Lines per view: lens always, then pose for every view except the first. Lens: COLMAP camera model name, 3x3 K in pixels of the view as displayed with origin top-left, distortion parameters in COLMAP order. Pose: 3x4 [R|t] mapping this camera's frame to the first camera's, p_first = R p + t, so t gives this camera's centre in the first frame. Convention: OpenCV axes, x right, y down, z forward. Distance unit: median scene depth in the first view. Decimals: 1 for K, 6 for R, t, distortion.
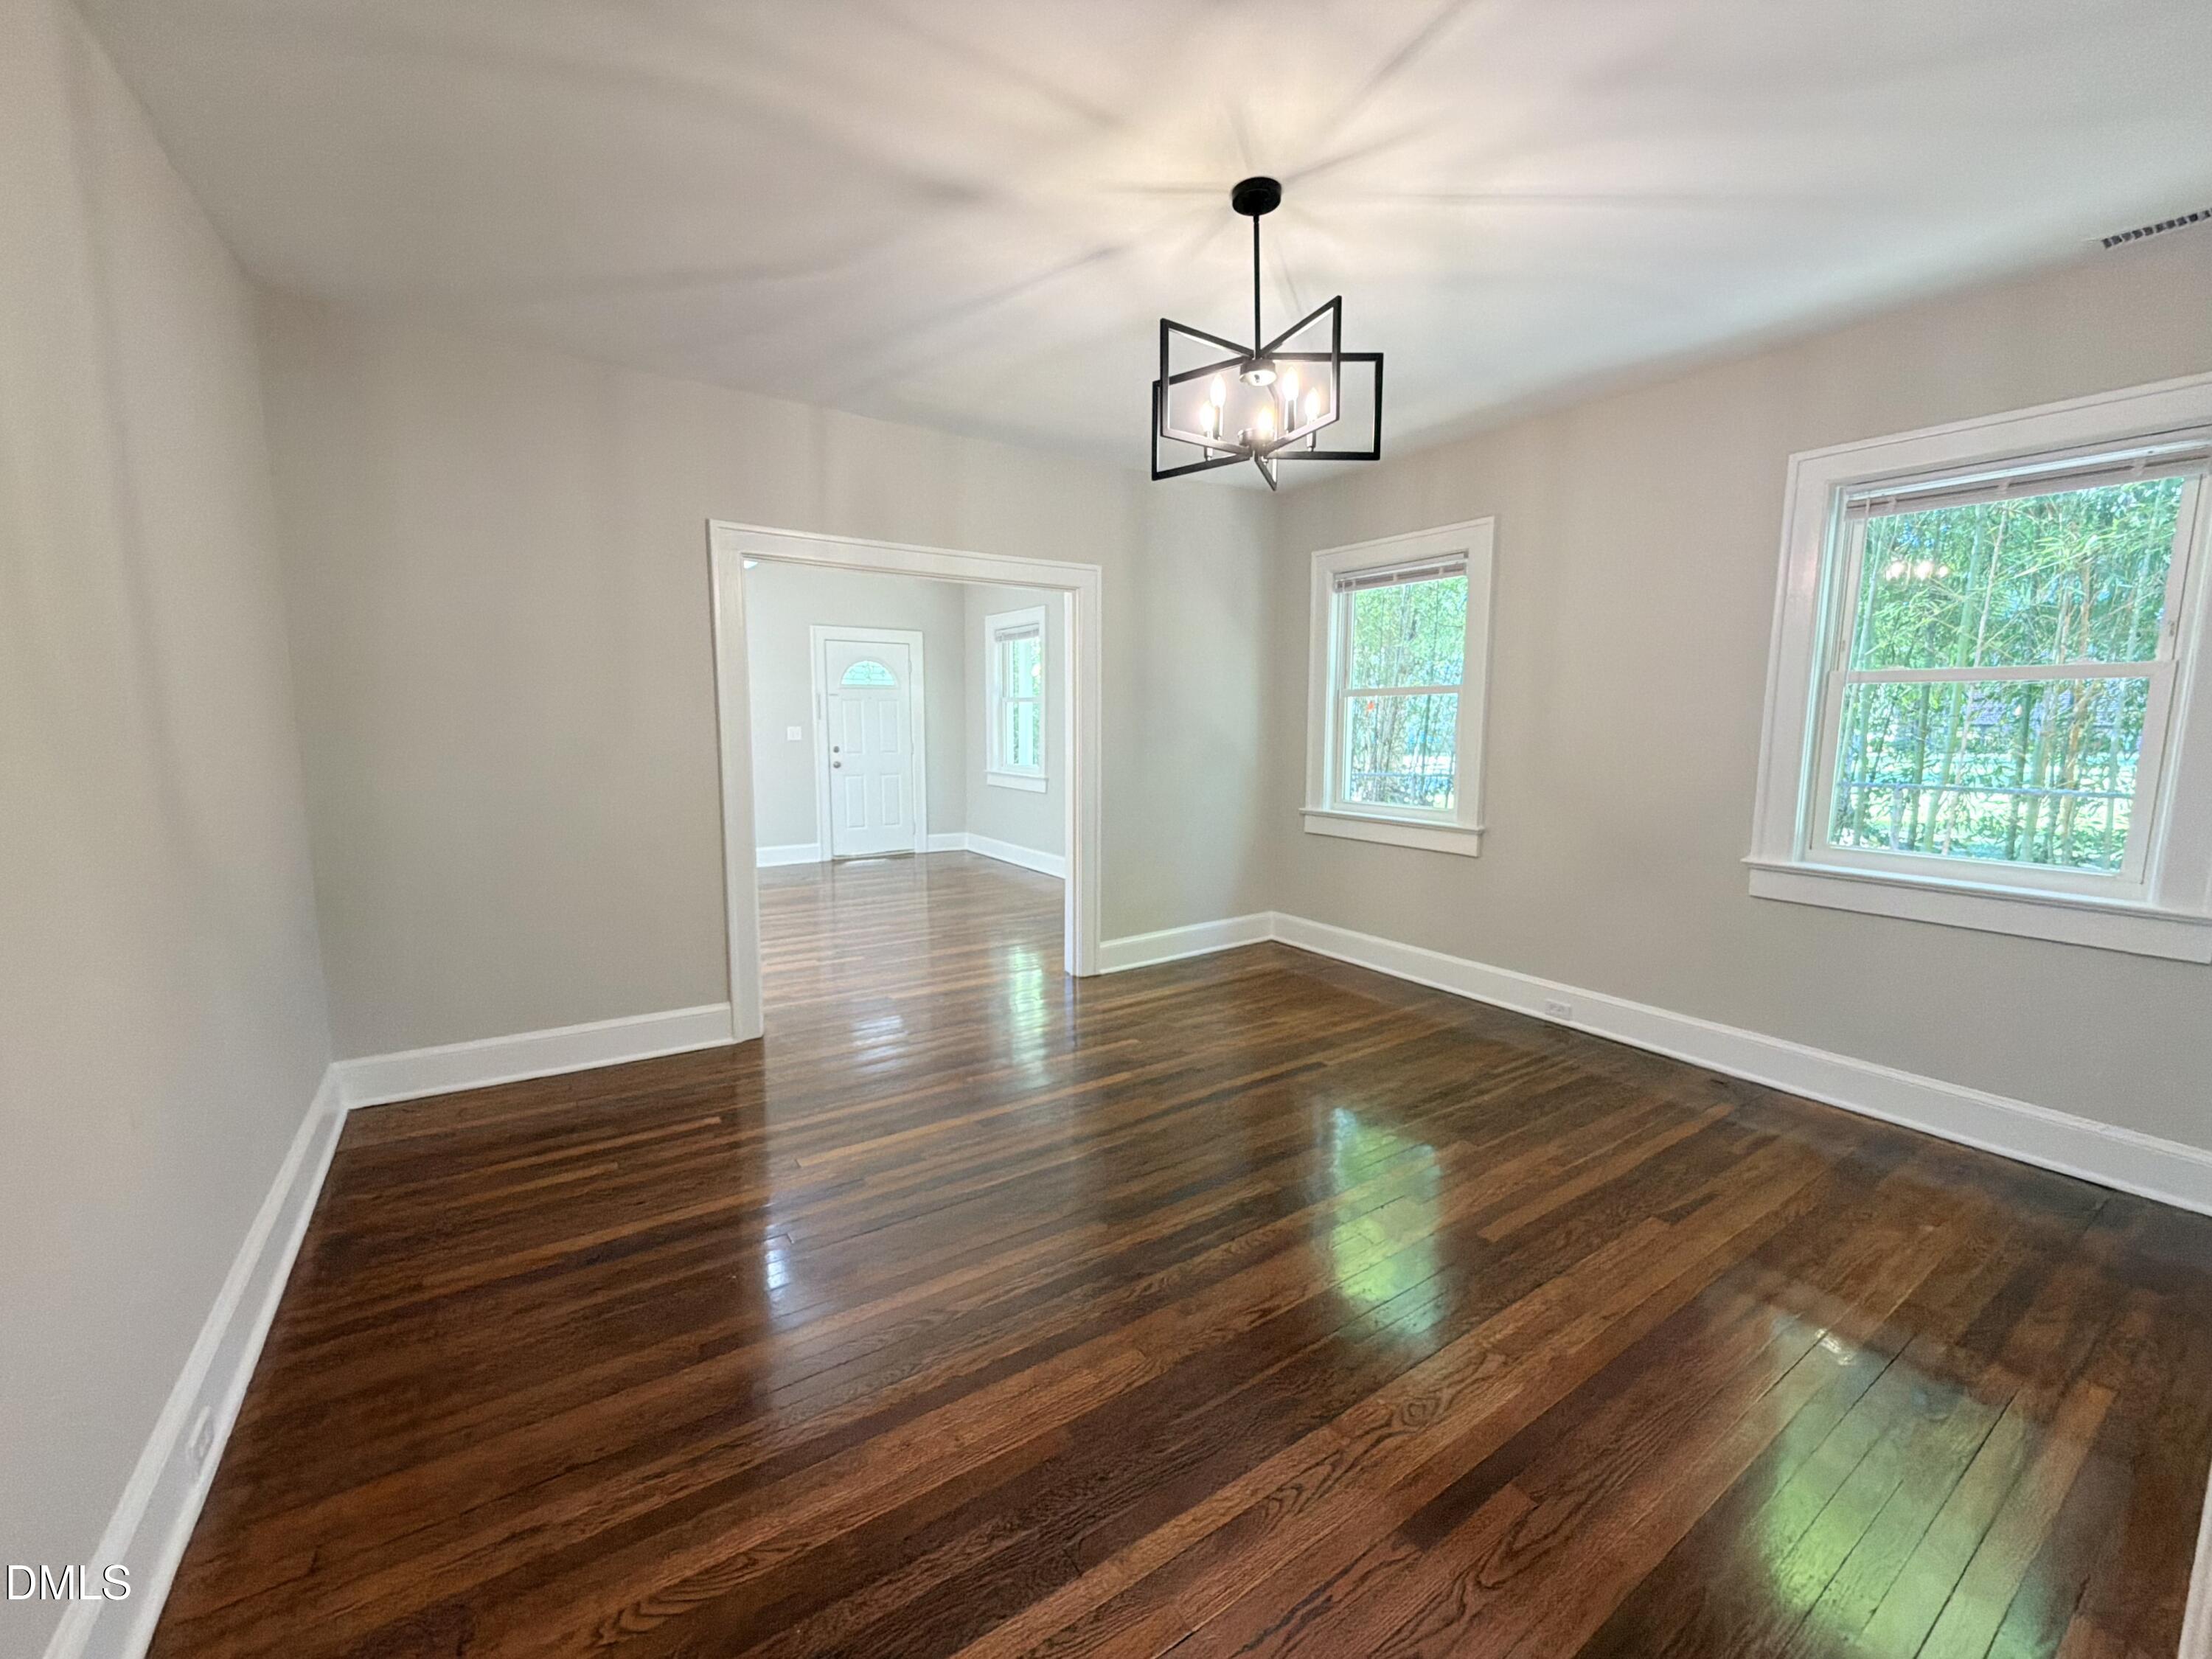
lens RADIAL K [[893.2, 0, 1111.8], [0, 893.2, 827.6], [0, 0, 1]] dist [-0.002233, 0.000063]
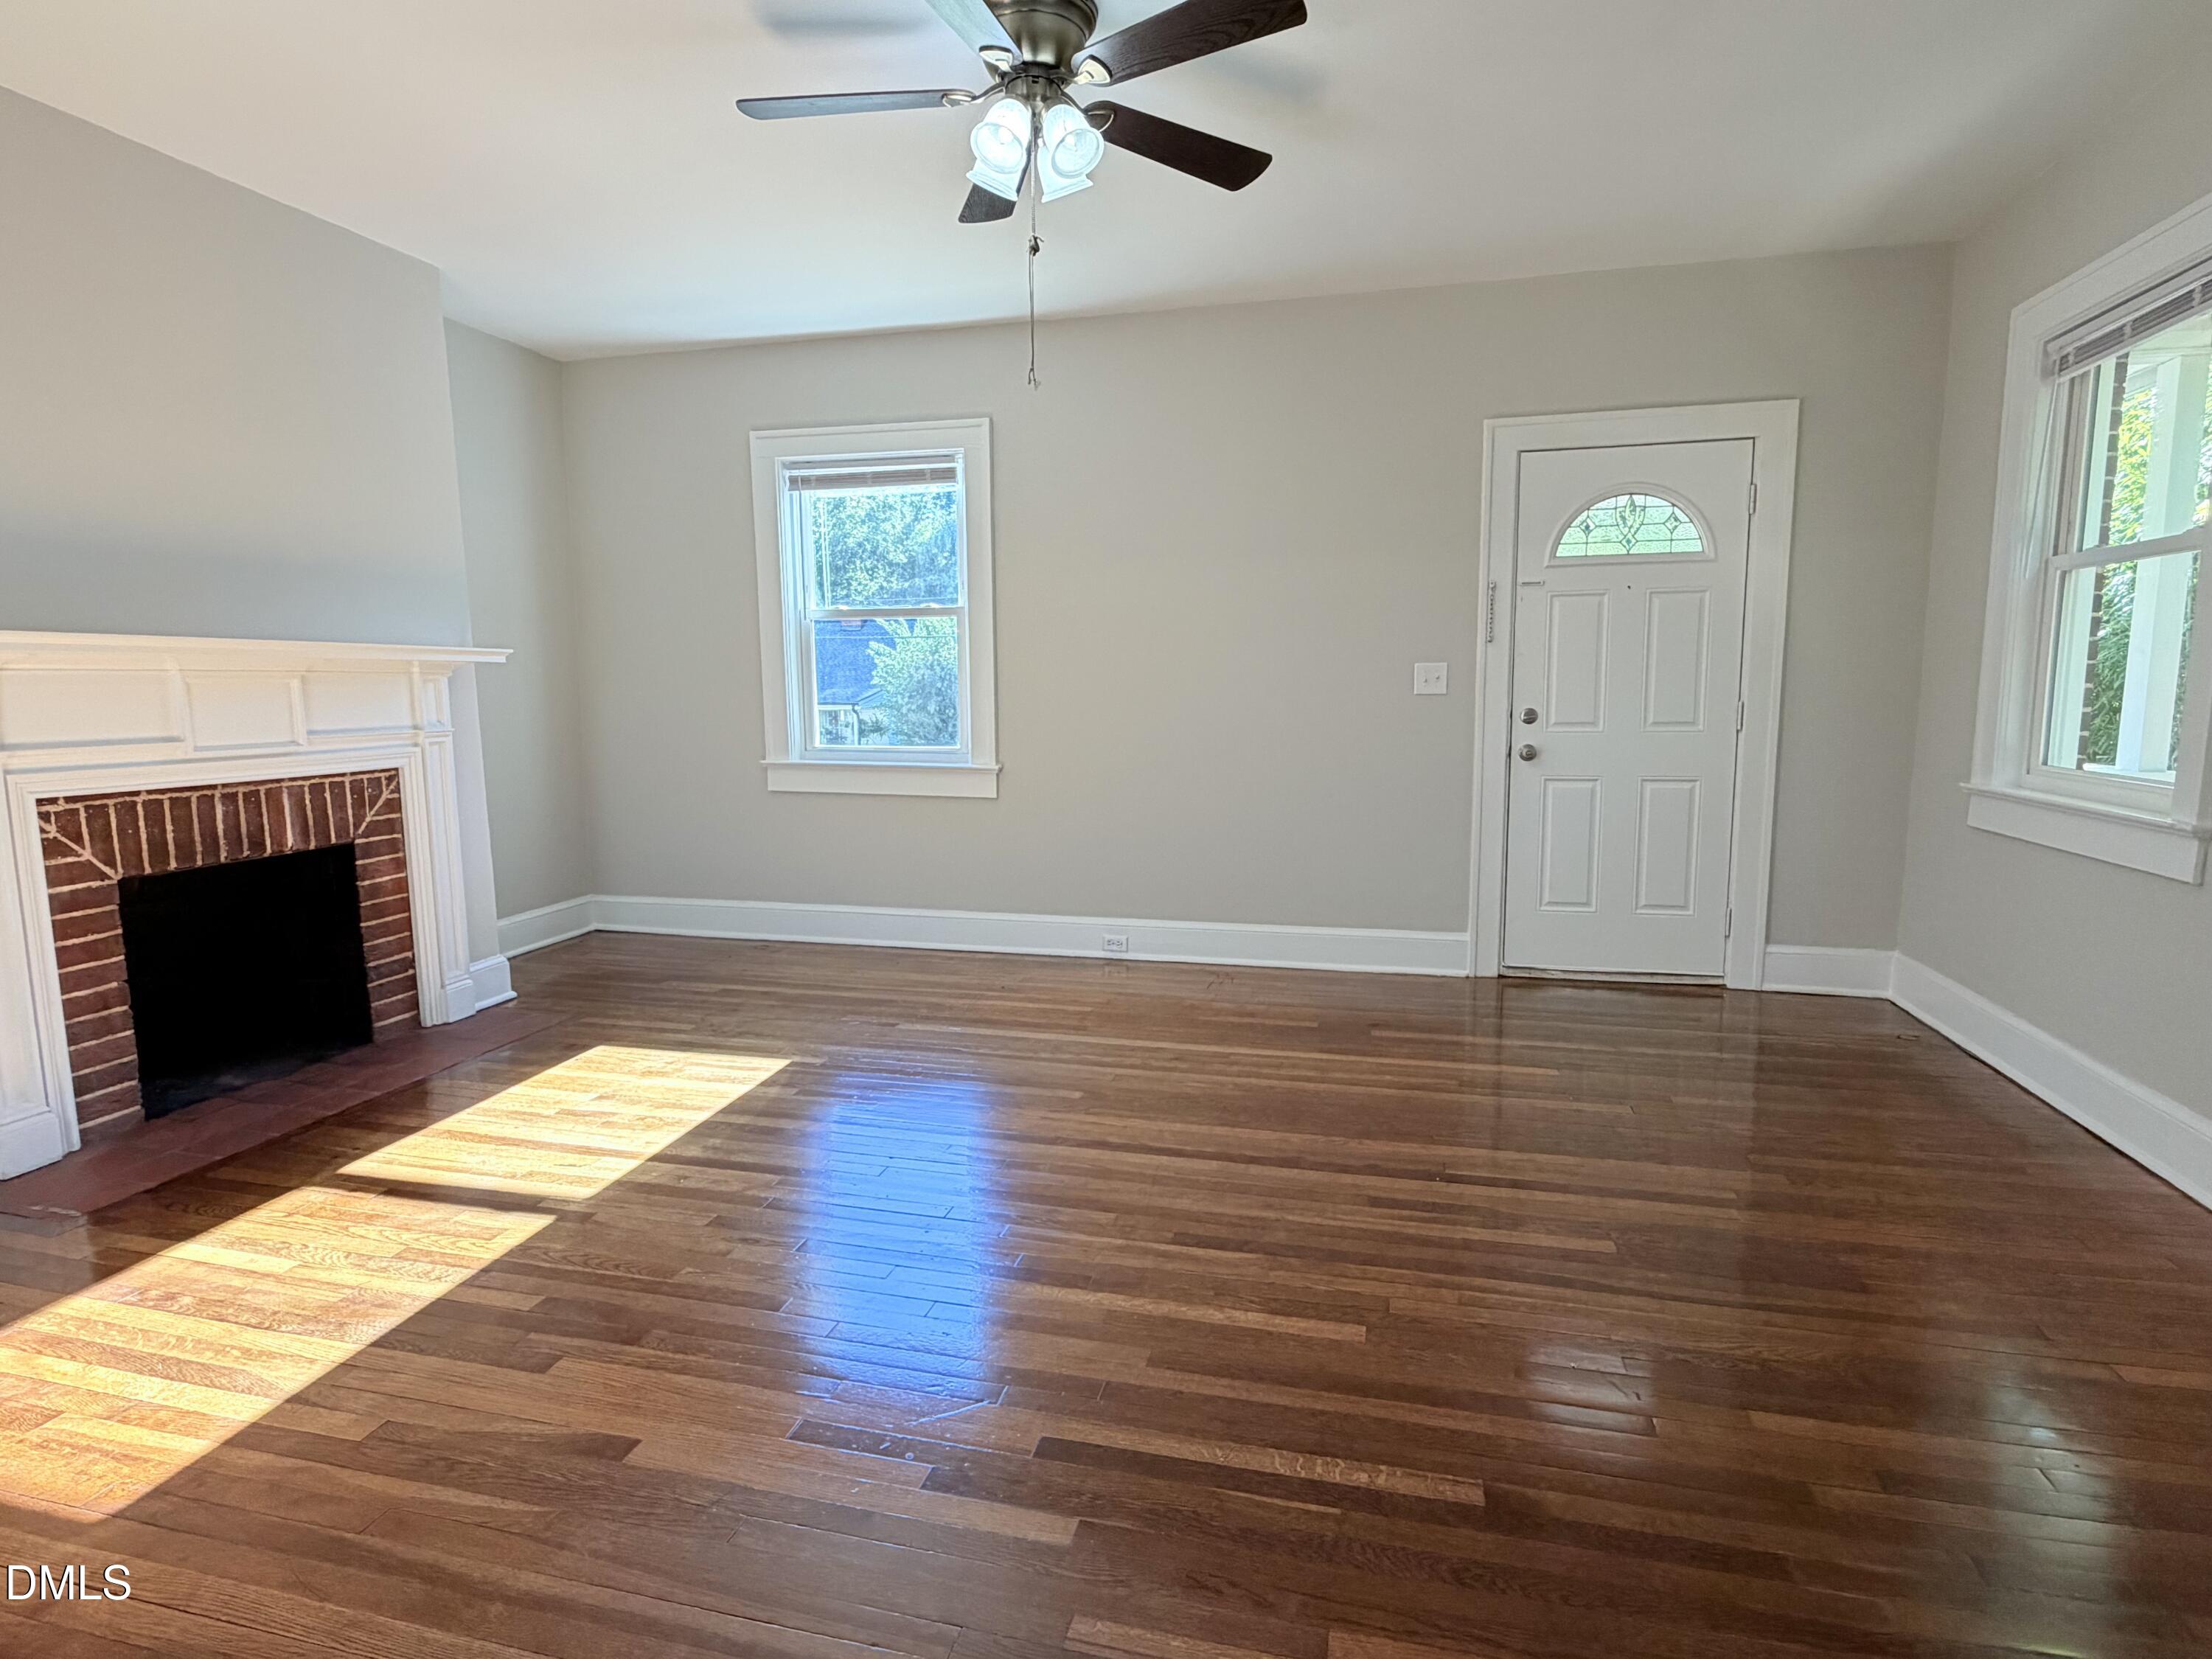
lens RADIAL K [[1156.5, 0, 1100.3], [0, 1156.5, 832.3], [0, 0, 1]] dist [-0.011218, 0.000572]
pose [[0.668285, 0.088279, -0.738648, -0.039126], [-0.074929, 0.995872, 0.051230, -0.045234], [0.740122, 0.021110, 0.672141, 0.478549]]
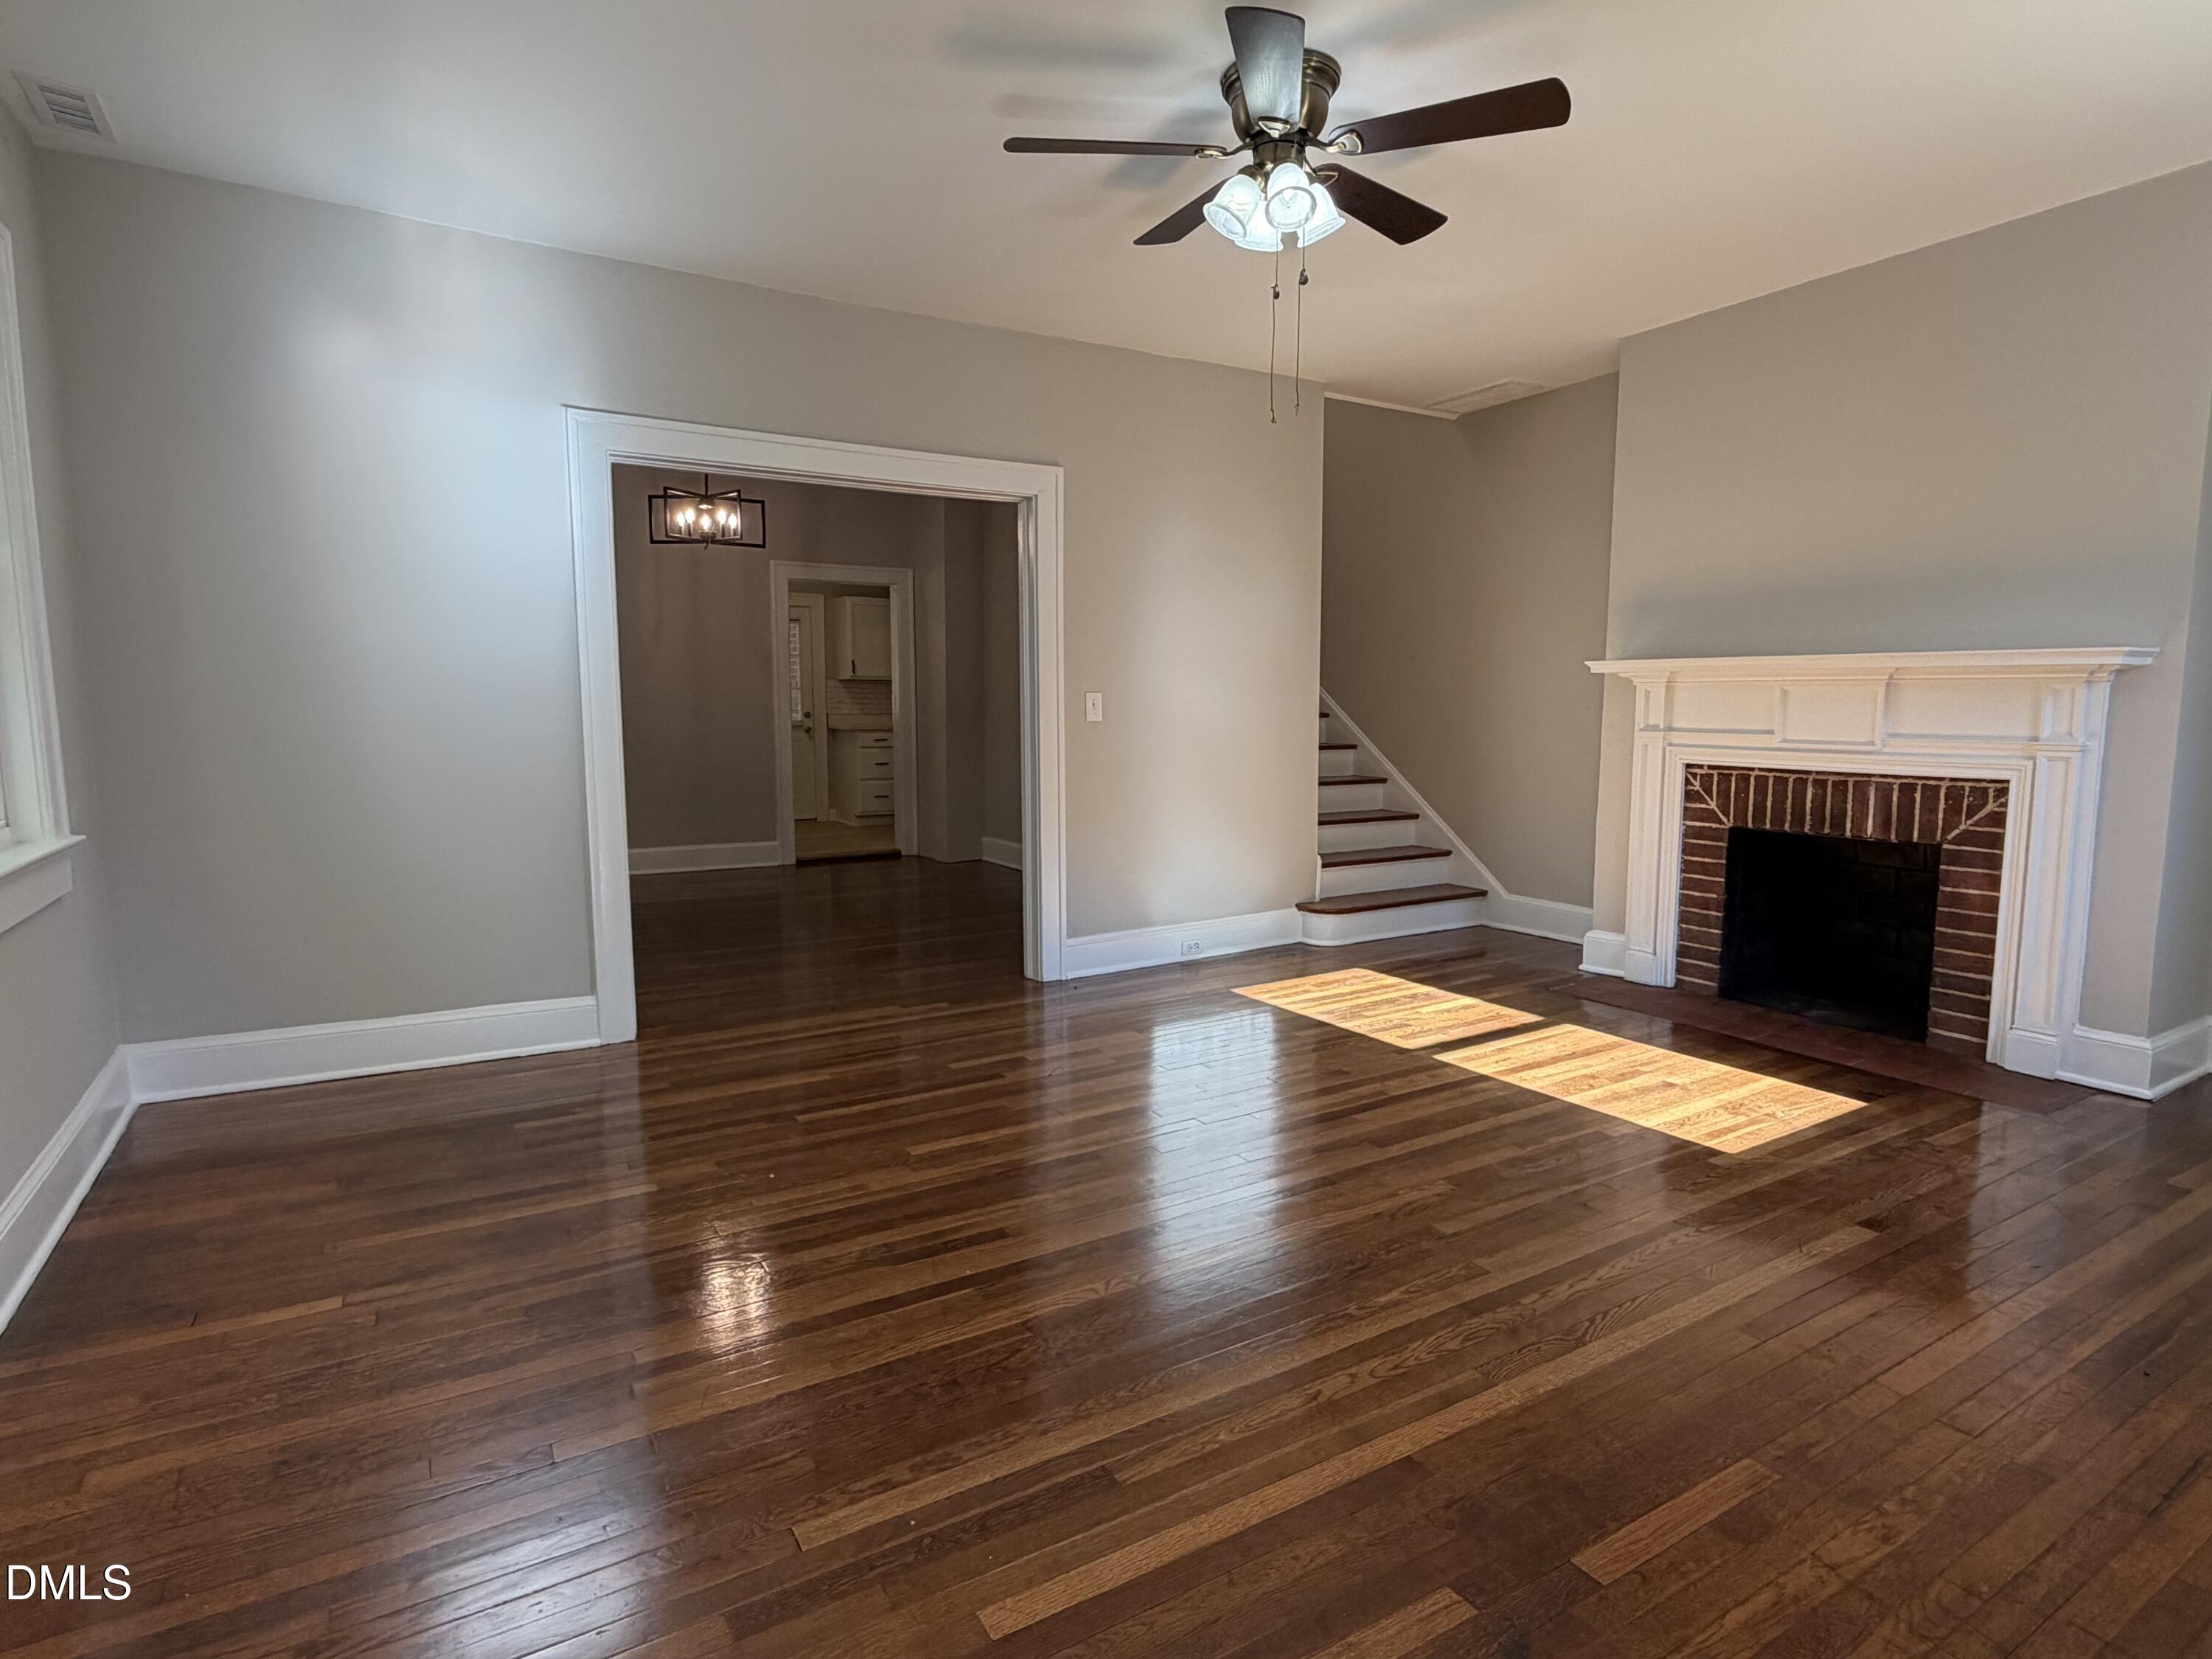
lens RADIAL K [[1156.5, 0, 1104.4], [0, 1156.5, 826.5], [0, 0, 1]] dist [-0.011218, 0.000572]
pose [[-0.999247, -0.004609, 0.038525, -0.248410], [0.004089, 0.974879, 0.222697, -0.106390], [-0.038583, 0.222687, -0.974126, 1.013831]]
